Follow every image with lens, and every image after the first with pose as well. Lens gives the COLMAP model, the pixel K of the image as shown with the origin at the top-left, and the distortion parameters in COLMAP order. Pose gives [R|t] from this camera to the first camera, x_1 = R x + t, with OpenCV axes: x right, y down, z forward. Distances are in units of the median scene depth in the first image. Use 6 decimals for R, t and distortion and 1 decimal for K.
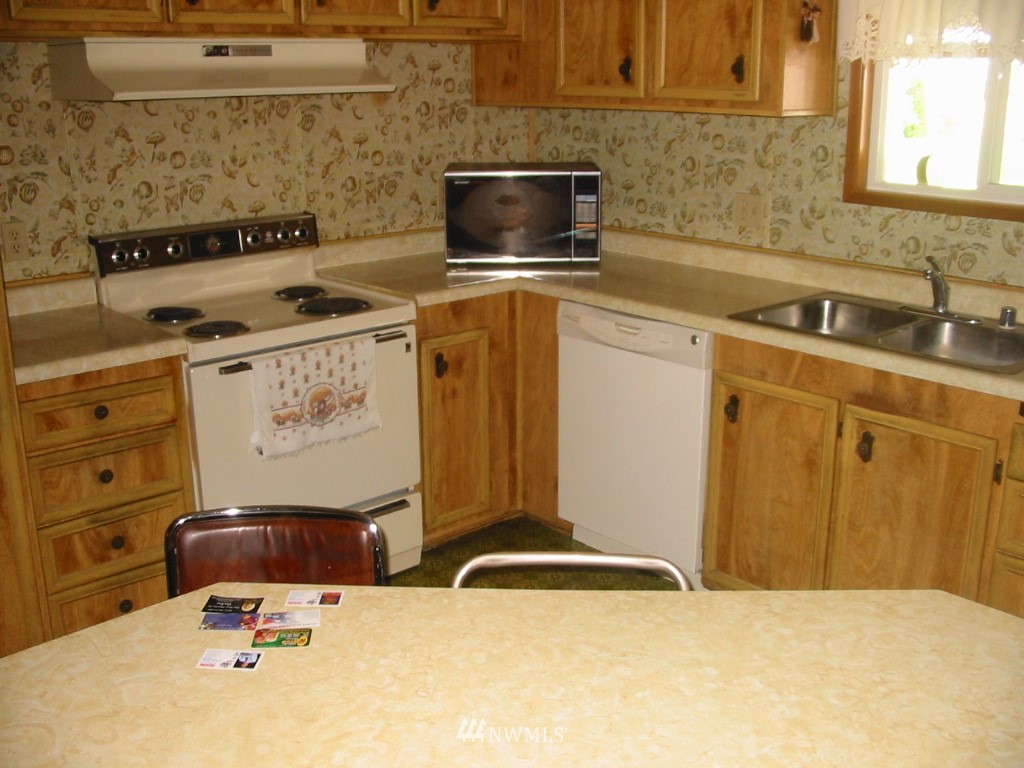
lens RADIAL K [[1060.5, 0, 512.0], [0, 1060.5, 384.0], [0, 0, 1]] dist [-0.175968, 0.194981]
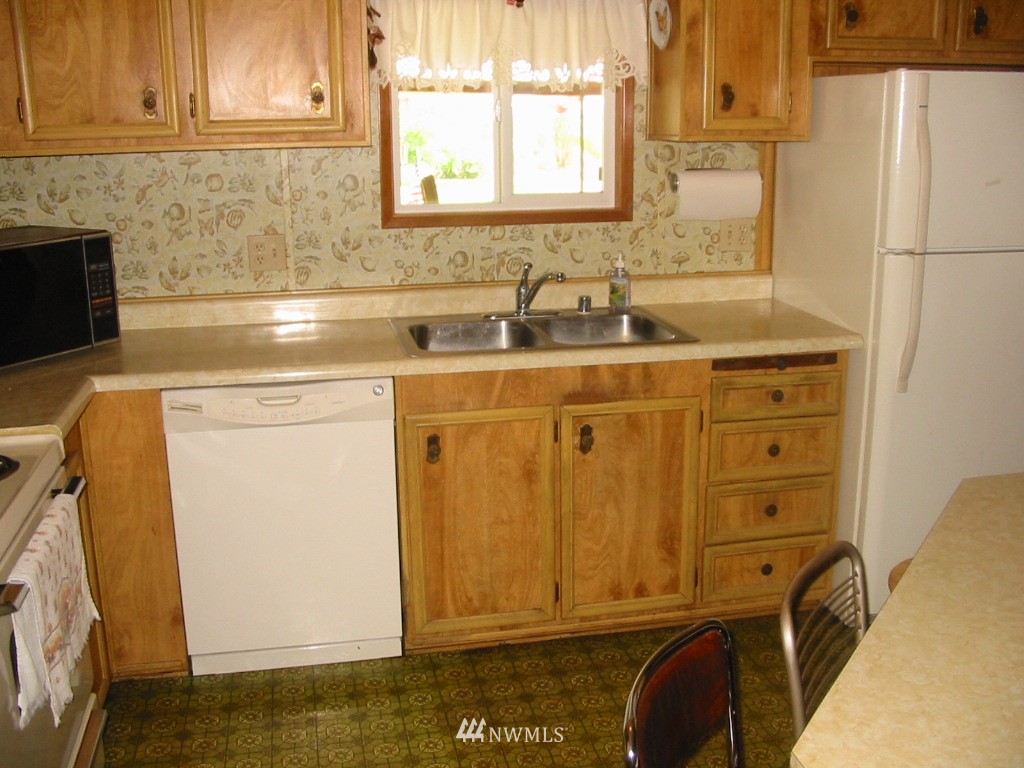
lens RADIAL K [[1060.5, 0, 512.0], [0, 1060.5, 384.0], [0, 0, 1]] dist [-0.175968, 0.194981]
pose [[0.510933, -0.217792, 0.831573, -0.532543], [0.250388, 0.963132, 0.098405, -0.108323], [-0.822346, 0.157937, 0.546628, 0.400278]]
